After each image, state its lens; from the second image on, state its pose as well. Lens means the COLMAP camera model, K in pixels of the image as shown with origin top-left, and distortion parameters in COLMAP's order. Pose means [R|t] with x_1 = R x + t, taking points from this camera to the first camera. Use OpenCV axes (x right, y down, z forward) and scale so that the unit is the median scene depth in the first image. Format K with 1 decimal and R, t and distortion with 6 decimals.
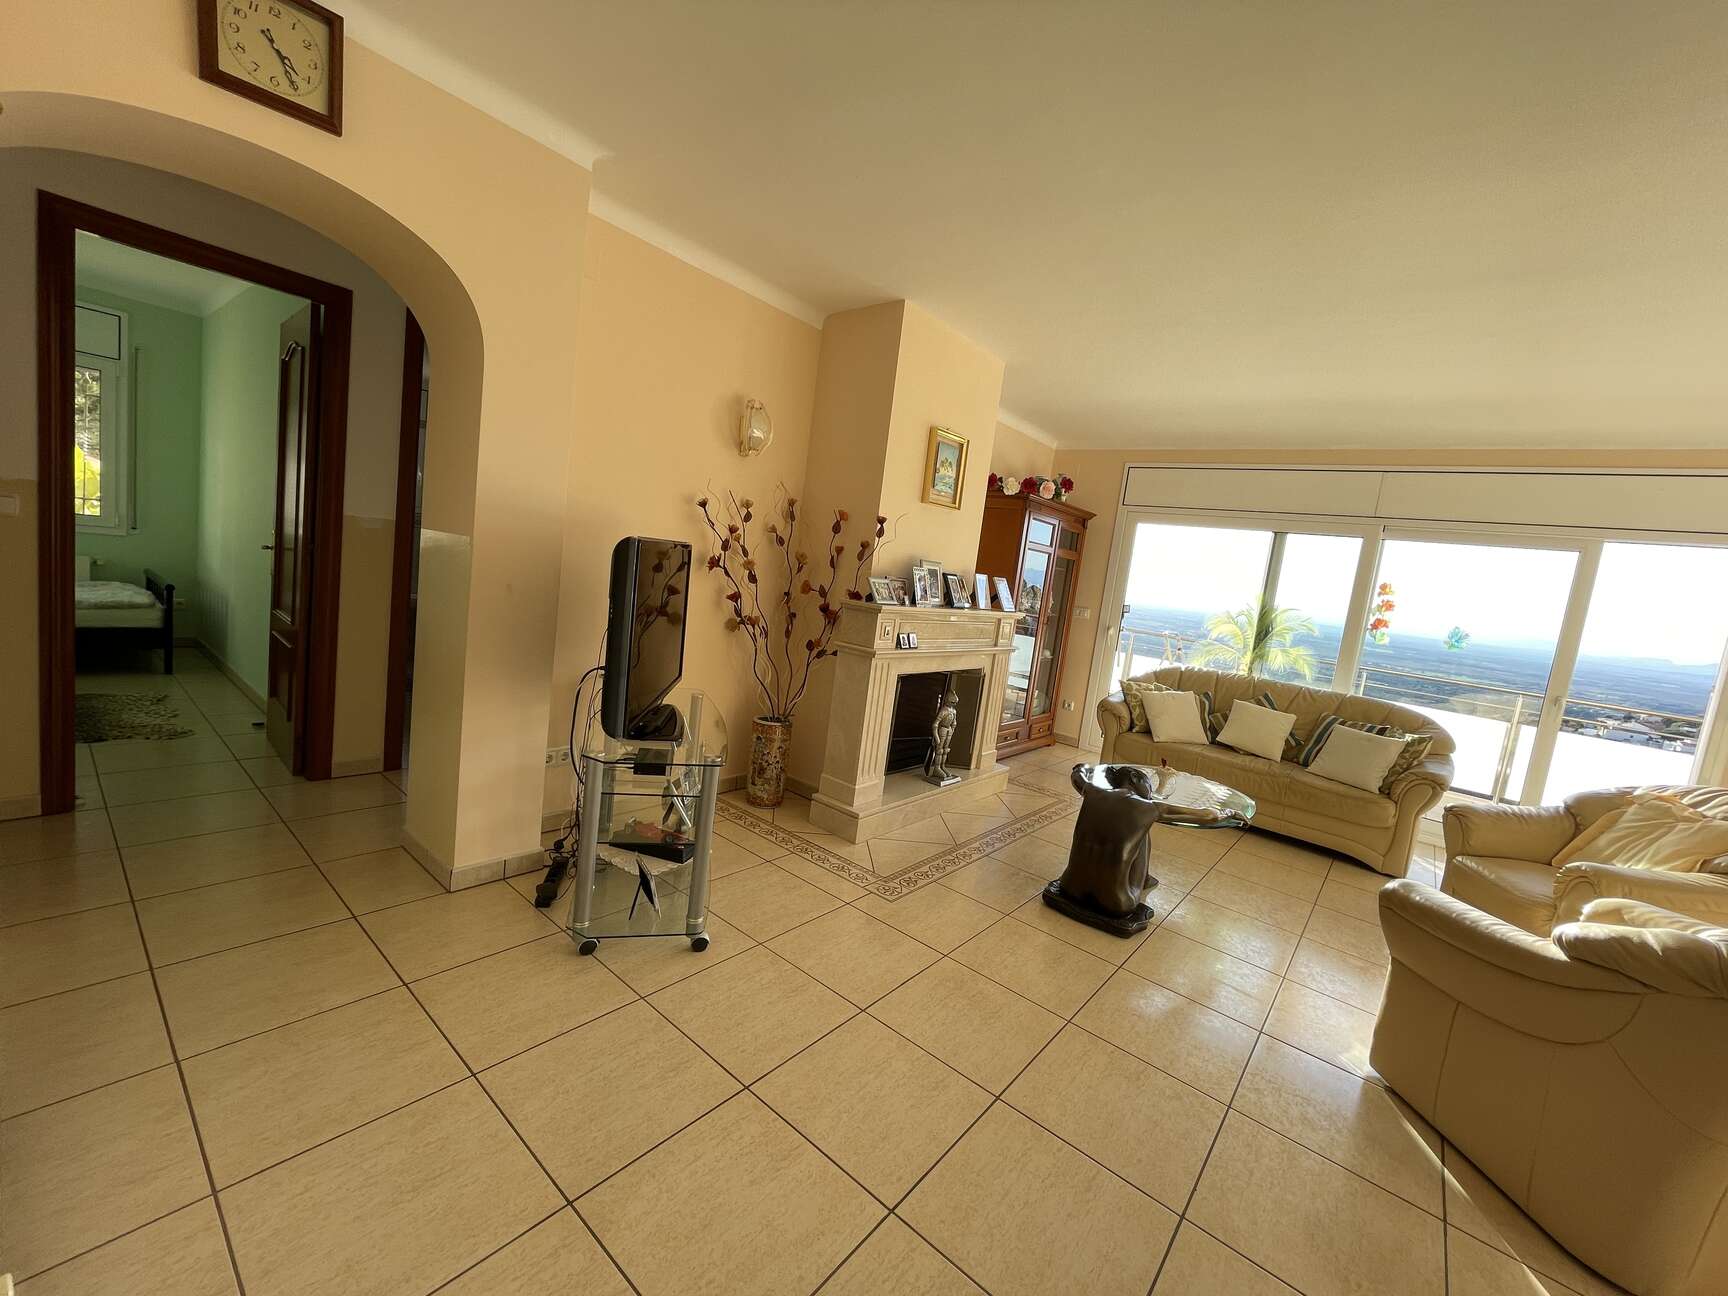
lens RADIAL K [[696.4, 0, 865.4], [0, 696.4, 646.2], [0, 0, 1]] dist [-0.003838, 0.000210]
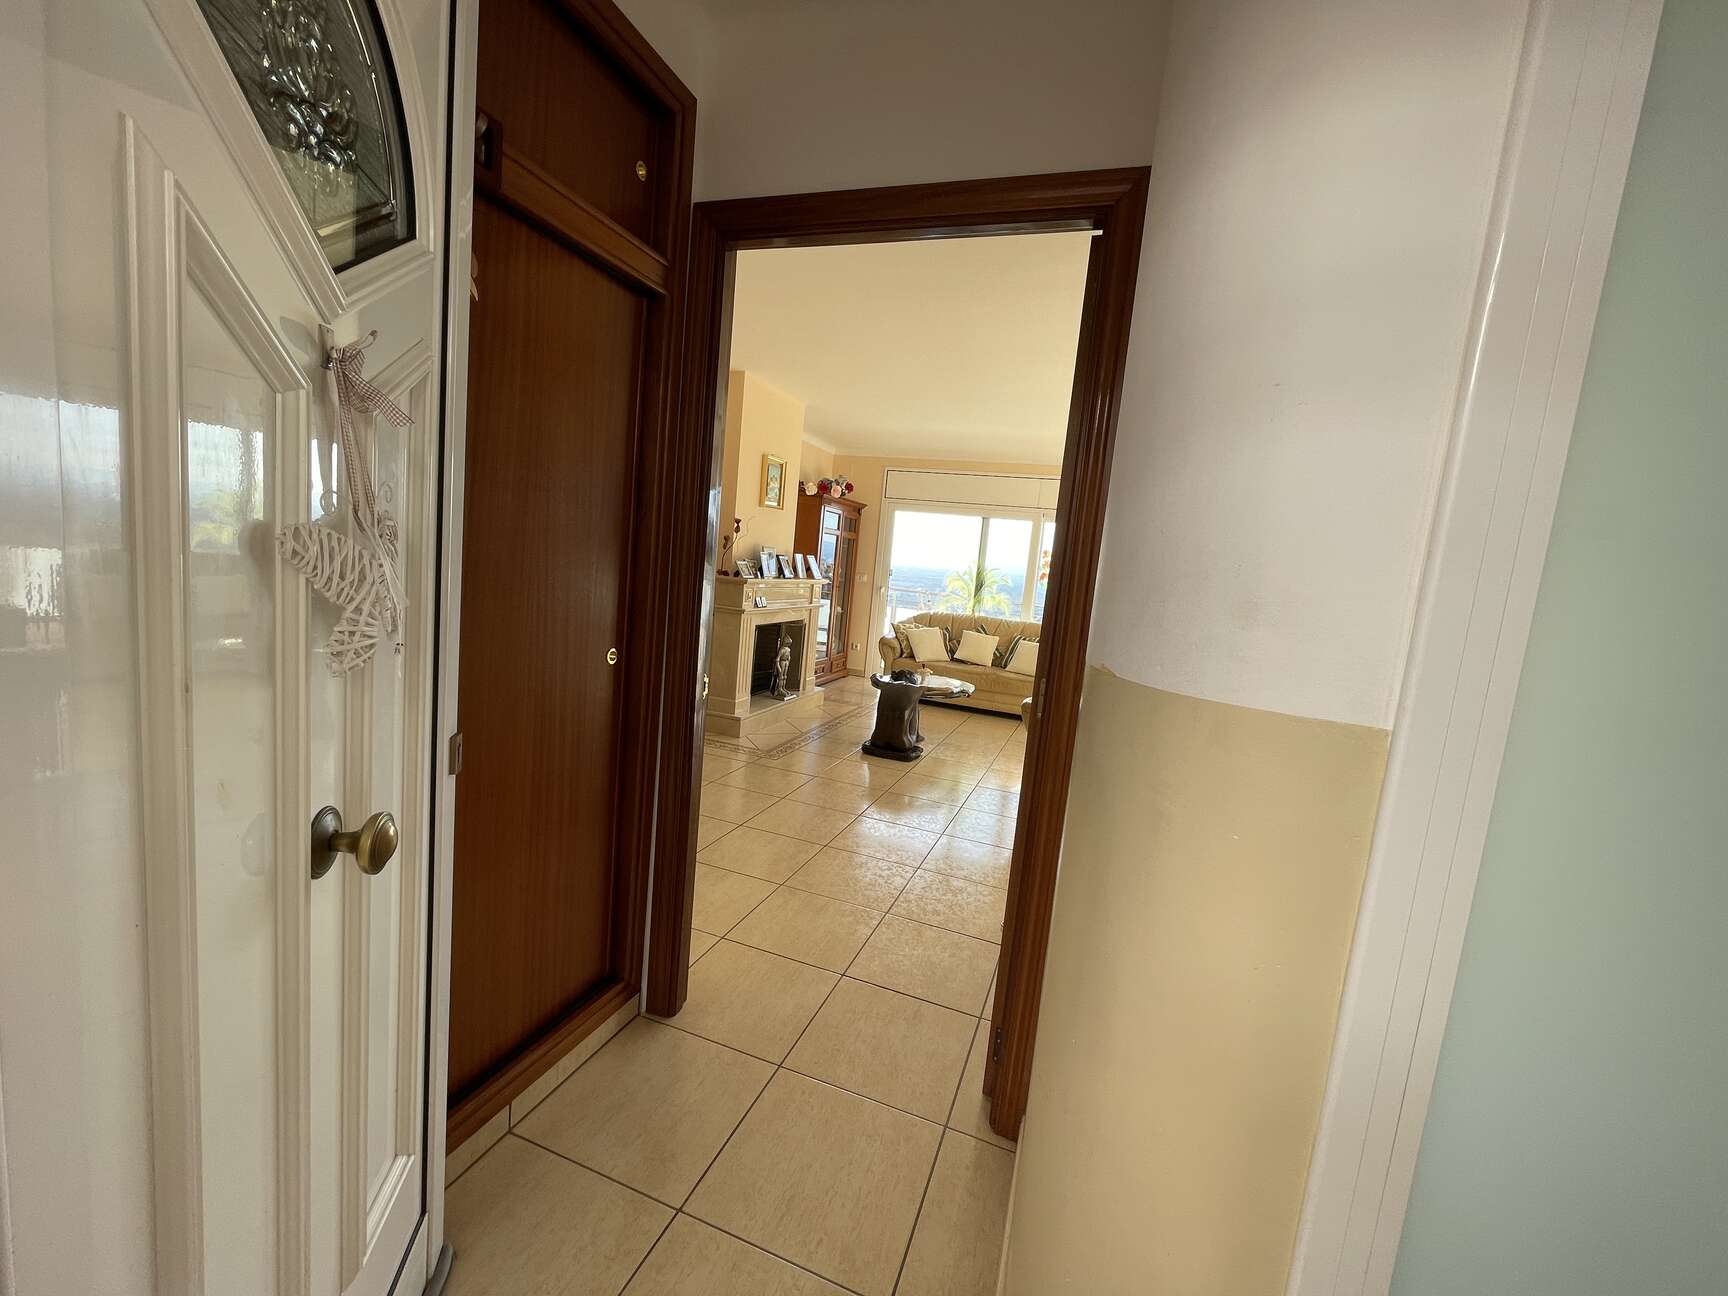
lens RADIAL K [[696.4, 0, 863.9], [0, 696.4, 650.9], [0, 0, 1]] dist [-0.003838, 0.000210]
pose [[0.944089, -0.079273, 0.320019, -0.178632], [0.062621, 0.996109, 0.062013, 0.014762], [-0.323689, -0.038506, 0.945380, -0.399683]]
